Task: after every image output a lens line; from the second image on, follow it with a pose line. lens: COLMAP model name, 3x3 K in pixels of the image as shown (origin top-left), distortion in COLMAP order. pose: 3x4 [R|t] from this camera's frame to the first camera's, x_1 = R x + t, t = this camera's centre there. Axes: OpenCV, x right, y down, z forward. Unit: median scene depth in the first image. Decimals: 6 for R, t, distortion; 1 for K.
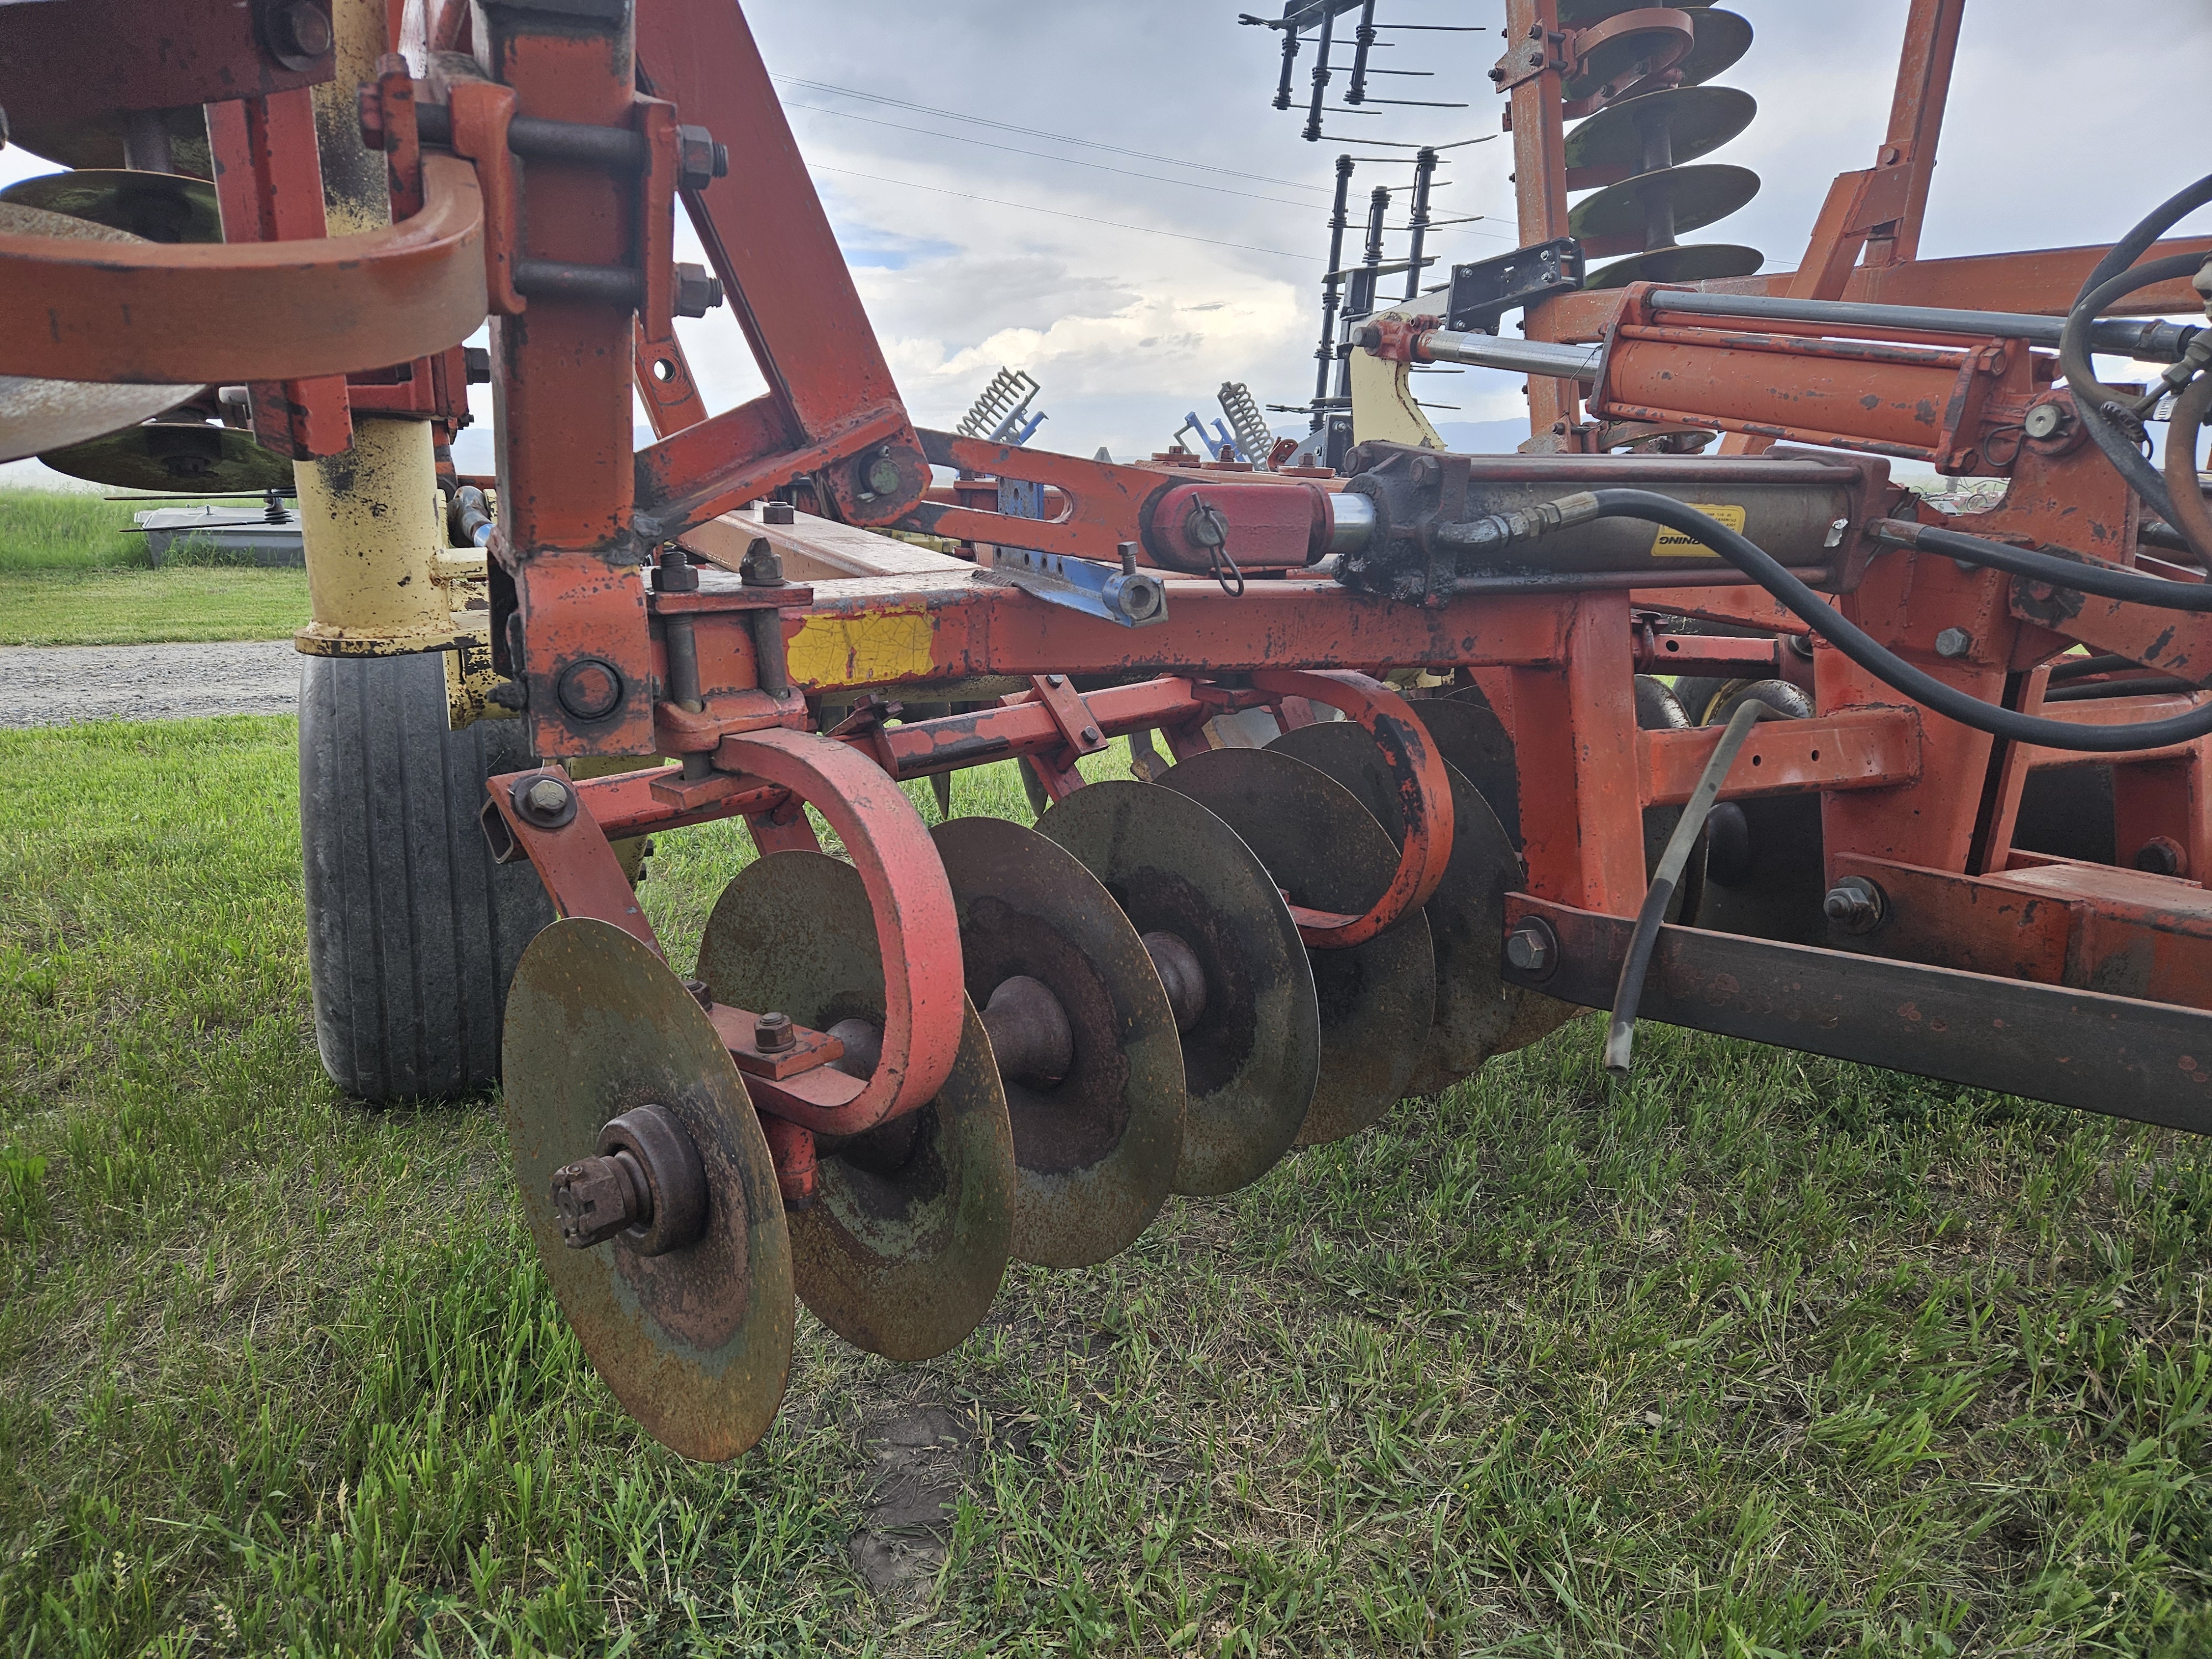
lens RADIAL K [[1503.2, 0, 1106.0], [0, 1503.2, 829.5], [0, 0, 1]] dist [0.075868, -0.069948]
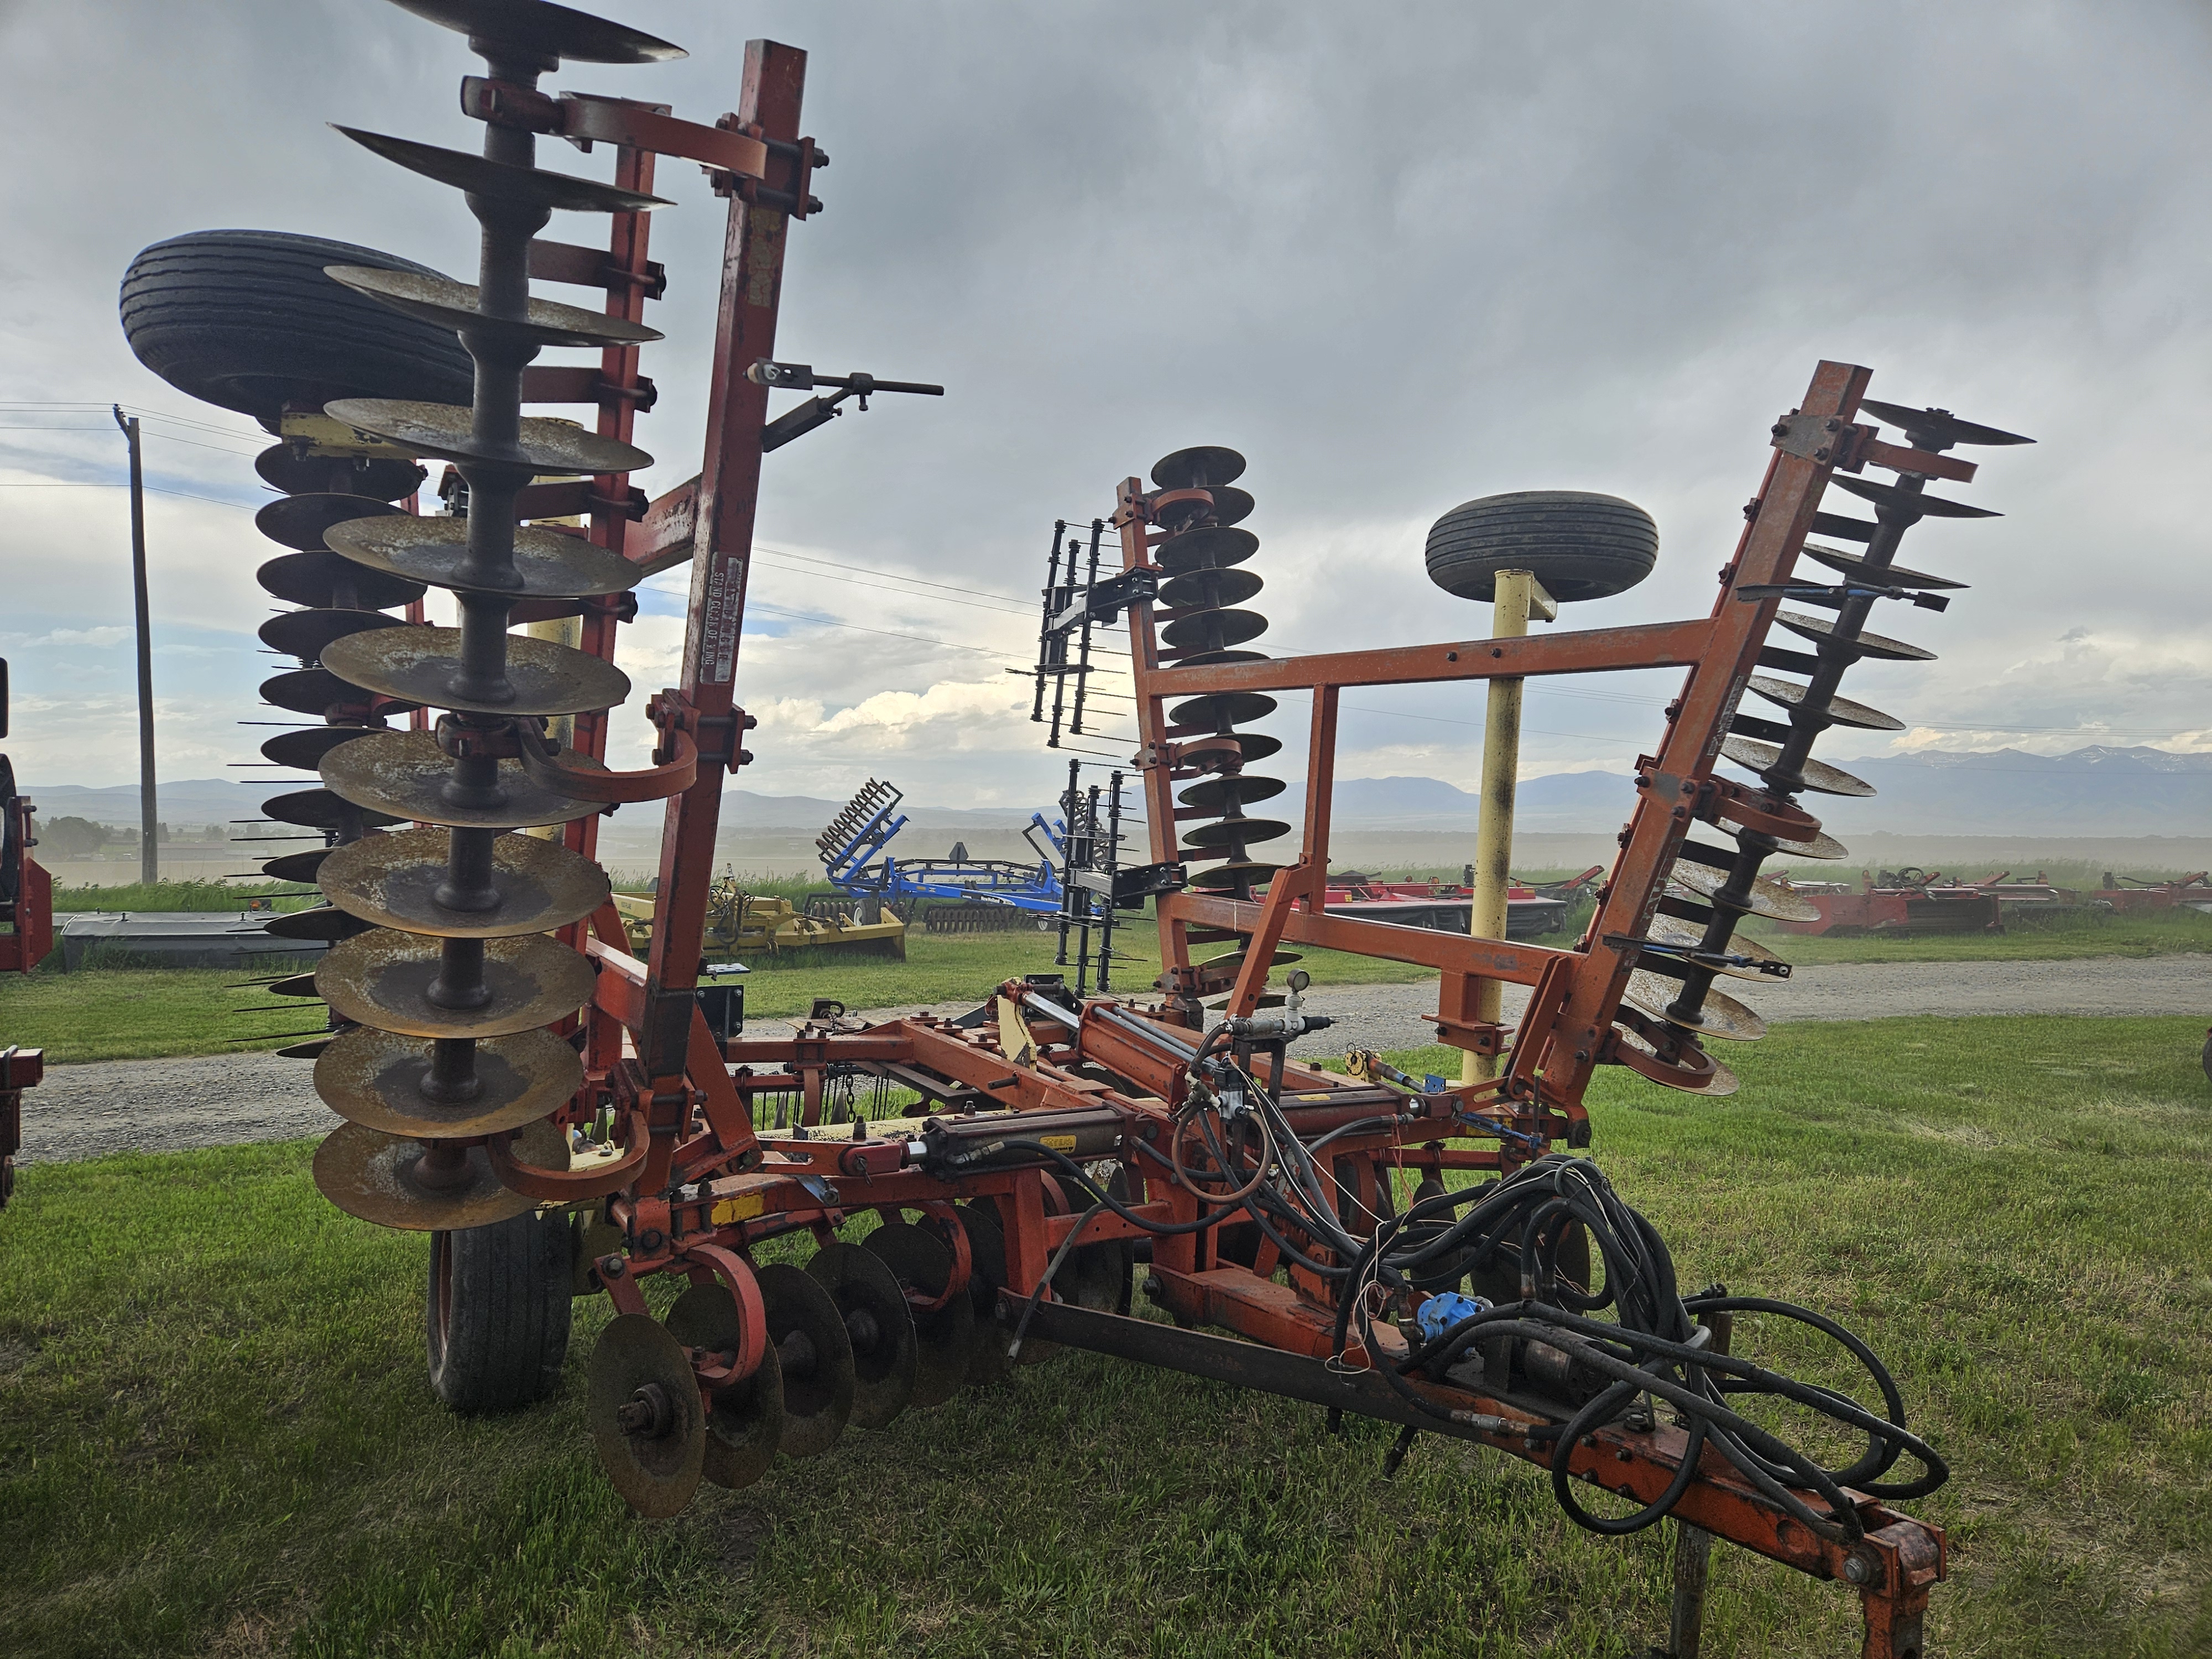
lens RADIAL K [[1474.3, 0, 1112.9], [0, 1474.3, 836.3], [0, 0, 1]] dist [0.078734, -0.070184]
pose [[0.995893, 0.000767, 0.090530, 0.228346], [0.019735, 0.974078, -0.225348, -0.125163], [-0.088356, 0.226209, 0.970063, -1.532332]]
